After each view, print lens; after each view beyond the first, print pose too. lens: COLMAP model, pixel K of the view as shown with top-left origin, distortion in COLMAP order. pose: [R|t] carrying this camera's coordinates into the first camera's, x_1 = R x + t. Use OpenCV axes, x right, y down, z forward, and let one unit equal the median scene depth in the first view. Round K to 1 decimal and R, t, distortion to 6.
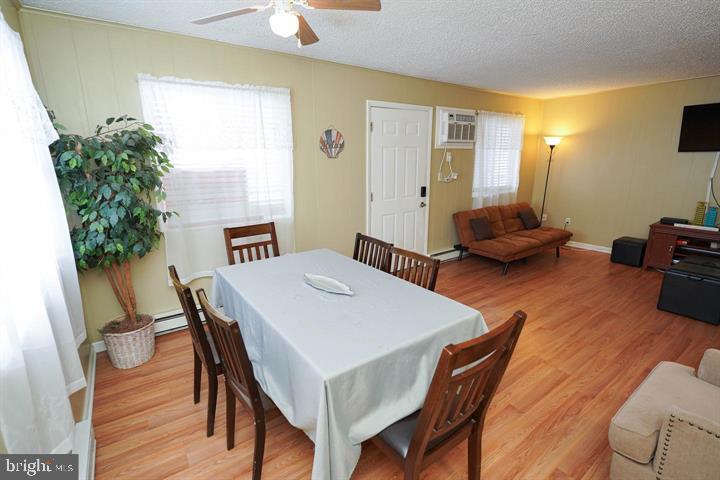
lens RADIAL K [[337.5, 0, 360.0], [0, 337.5, 240.0], [0, 0, 1]] dist [-0.001745, -0.000201]
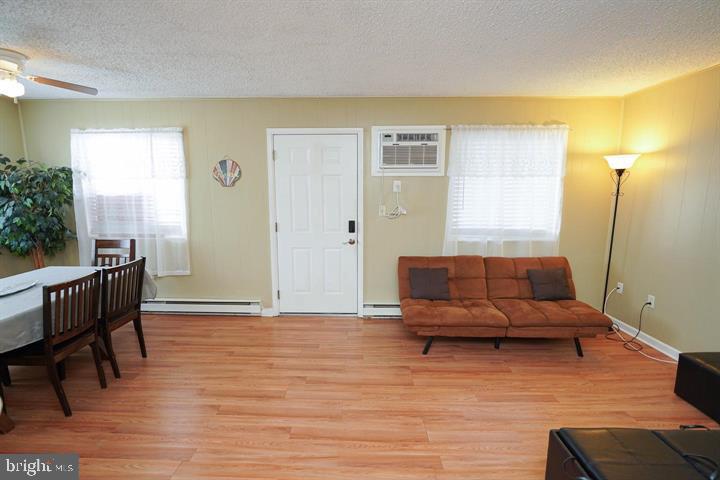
lens RADIAL K [[338.7, 0, 360.0], [0, 338.7, 240.0], [0, 0, 1]] dist [-0.009515, 0.000093]
pose [[0.800858, 0.098170, -0.590753, 0.713946], [-0.149041, 0.988107, -0.037846, -0.081813], [0.580011, 0.118355, 0.805964, 0.336027]]
